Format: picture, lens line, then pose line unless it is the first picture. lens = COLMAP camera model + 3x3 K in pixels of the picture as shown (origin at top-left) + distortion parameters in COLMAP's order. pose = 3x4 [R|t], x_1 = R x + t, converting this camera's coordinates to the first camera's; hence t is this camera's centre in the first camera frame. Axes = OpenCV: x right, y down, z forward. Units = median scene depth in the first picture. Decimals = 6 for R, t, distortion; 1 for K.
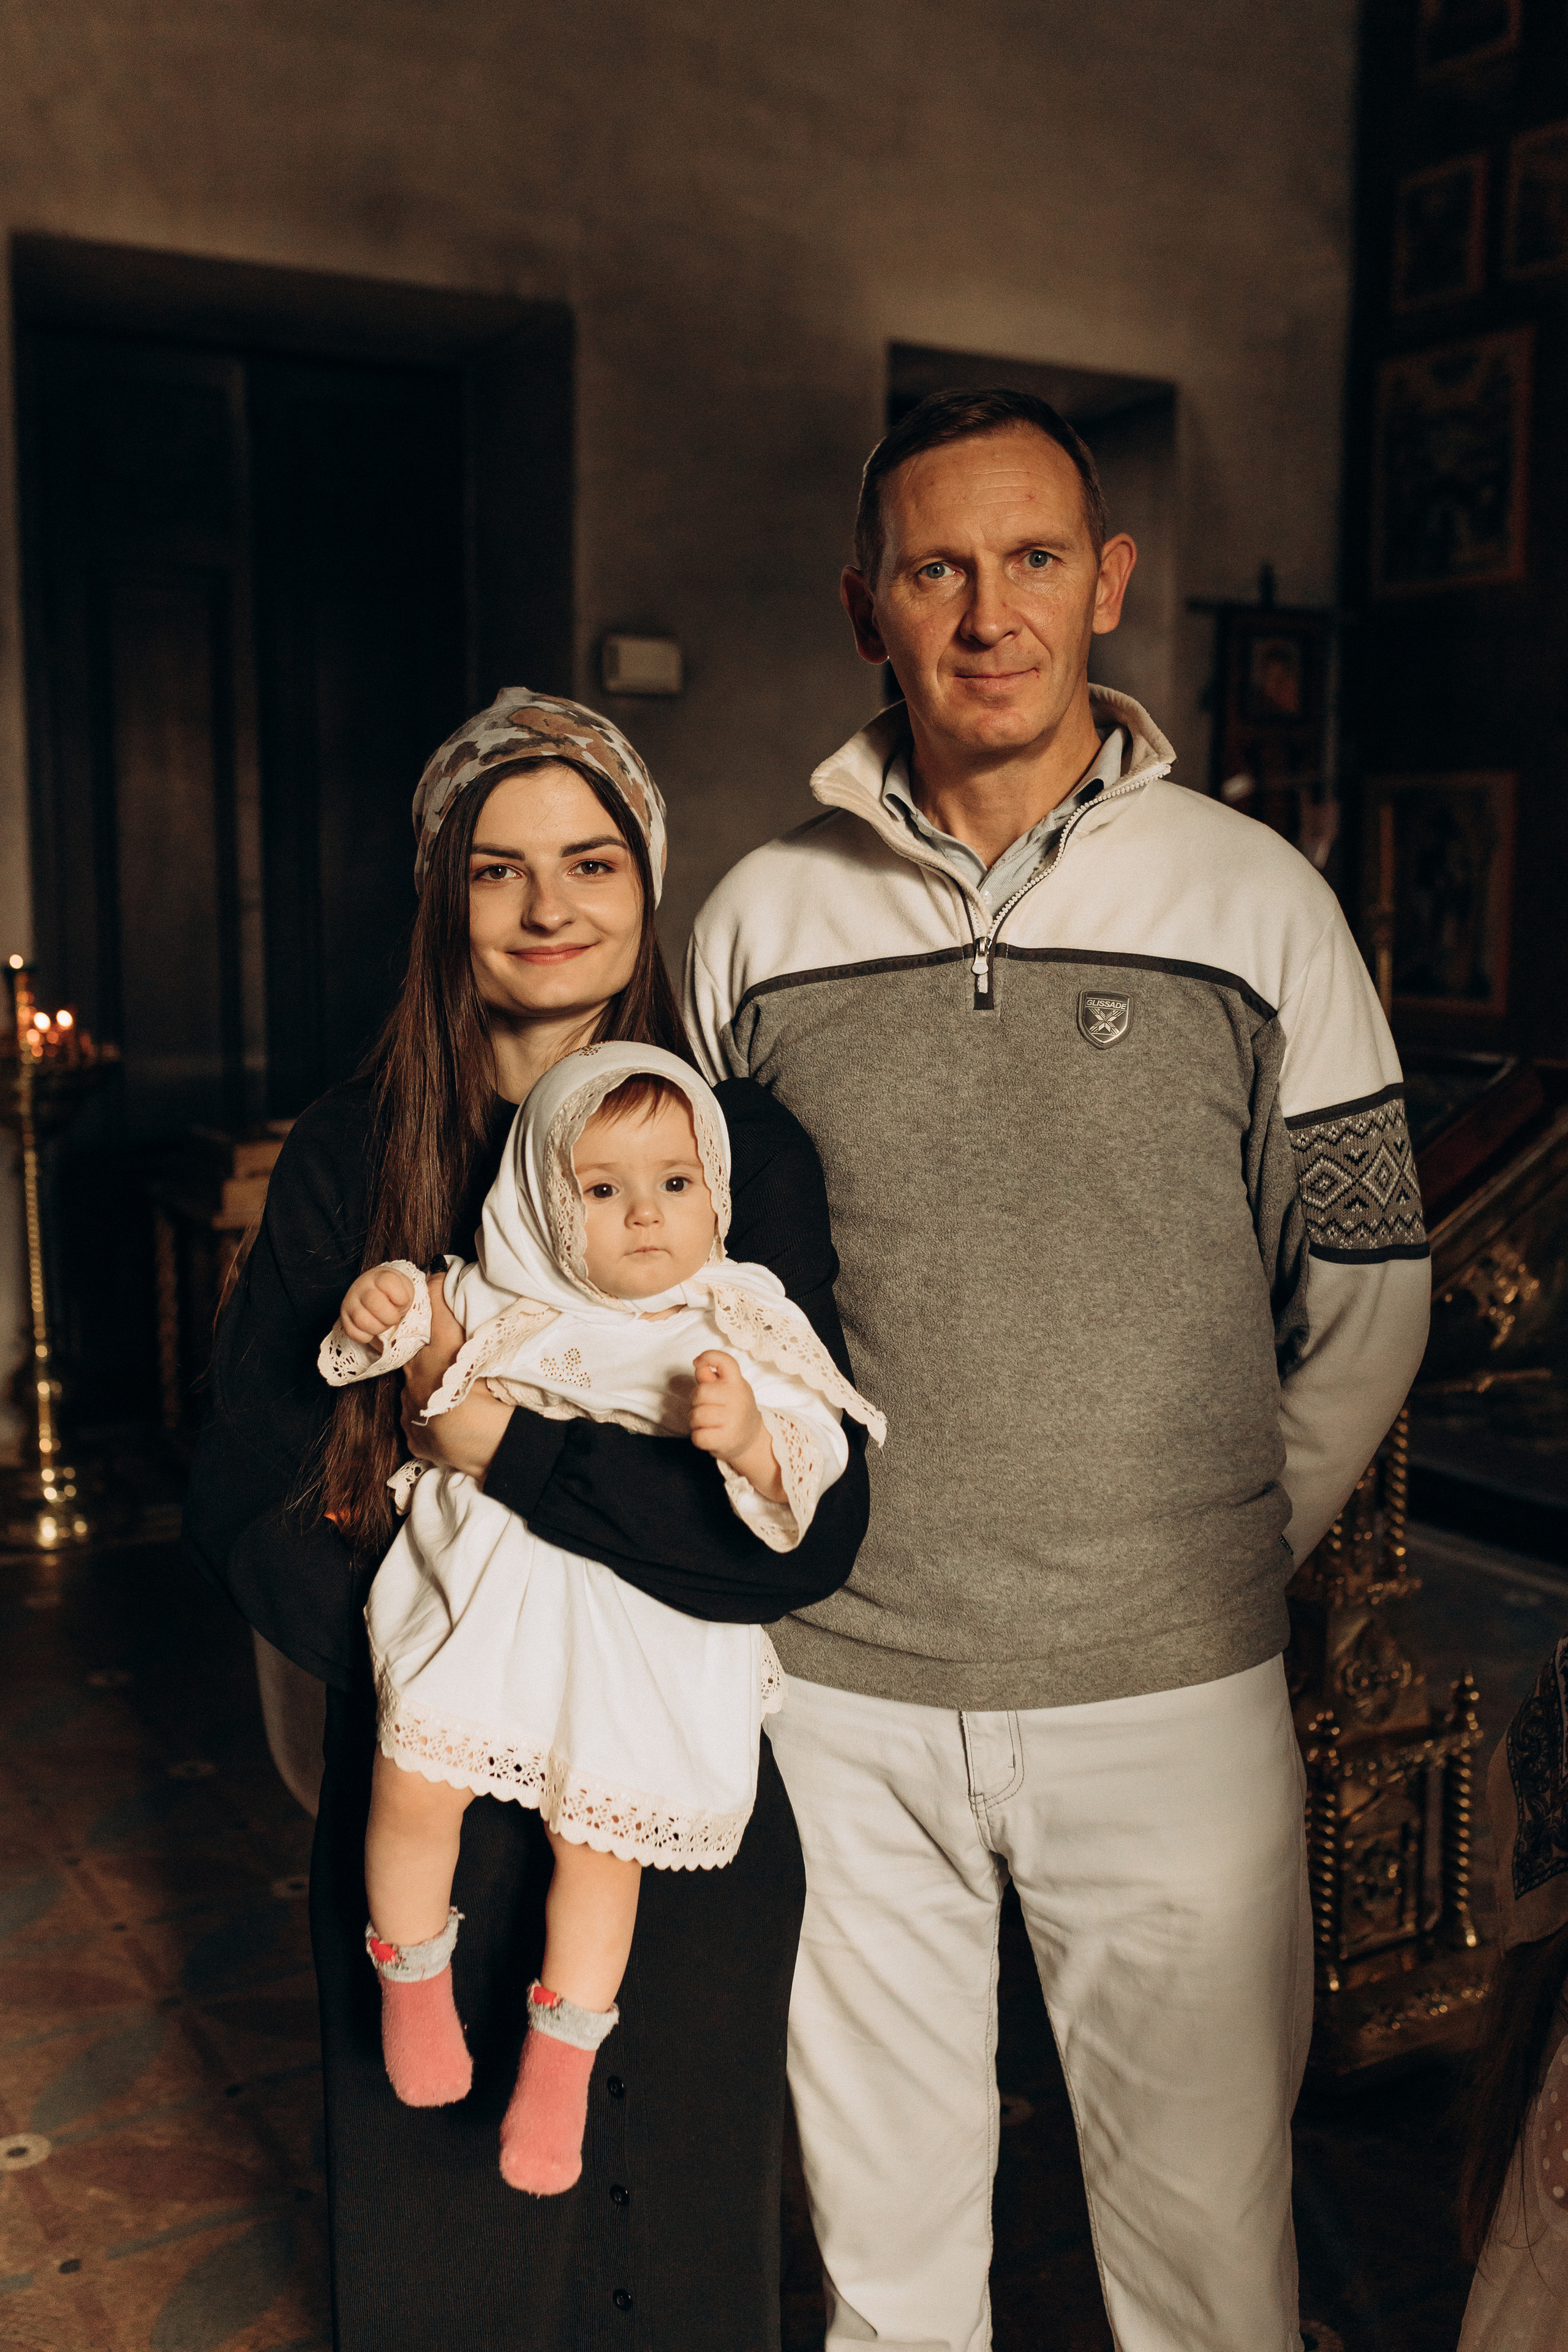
lens RADIAL K [[2287.7, 0, 777.2], [0, 2287.7, 1129.0], [0, 0, 1]] dist [-0.016744, 0.000000]
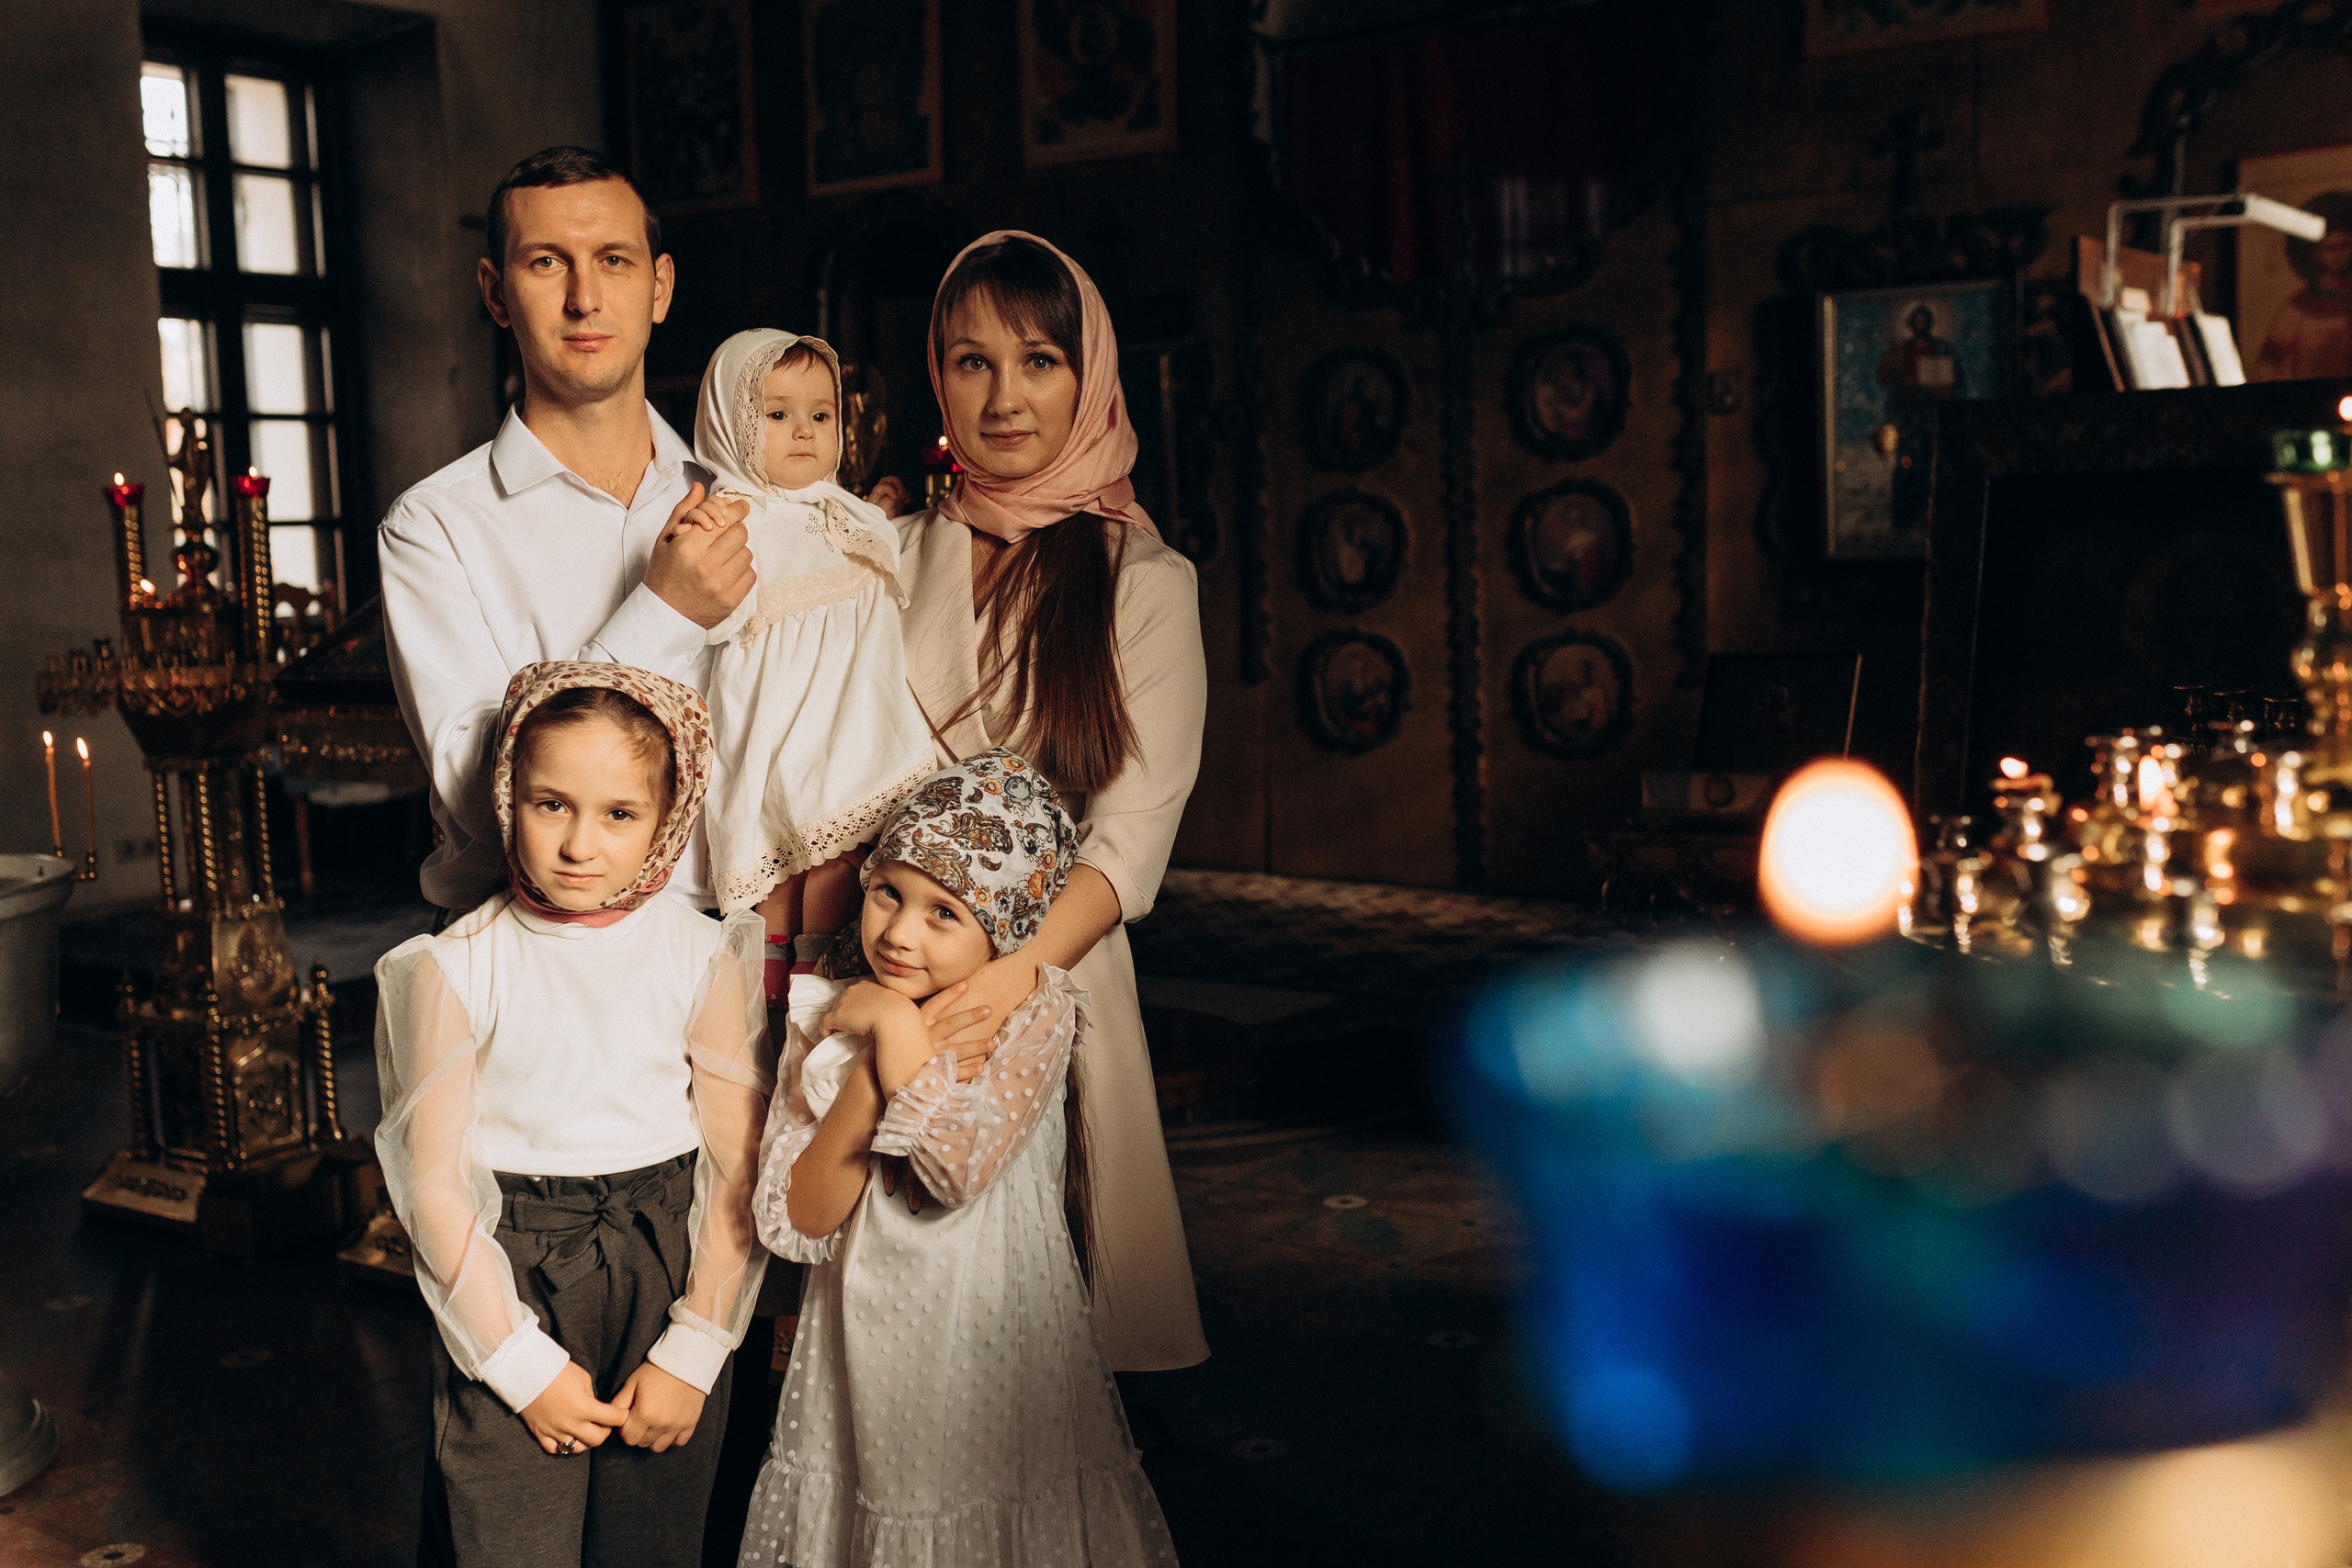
lens RADIAL K [[2344.0, 0, 1177.1], [0, 2344.0, 752.8], [0, 0, 1]] dist [0.004311, 0.000000]
pose [[0.914804, -0.067610, 0.398200, 0.033417], [0.072129, 0.997389, 0.003642, 0.052296], [-0.397406, 0.025390, 0.917291, -0.186161]]
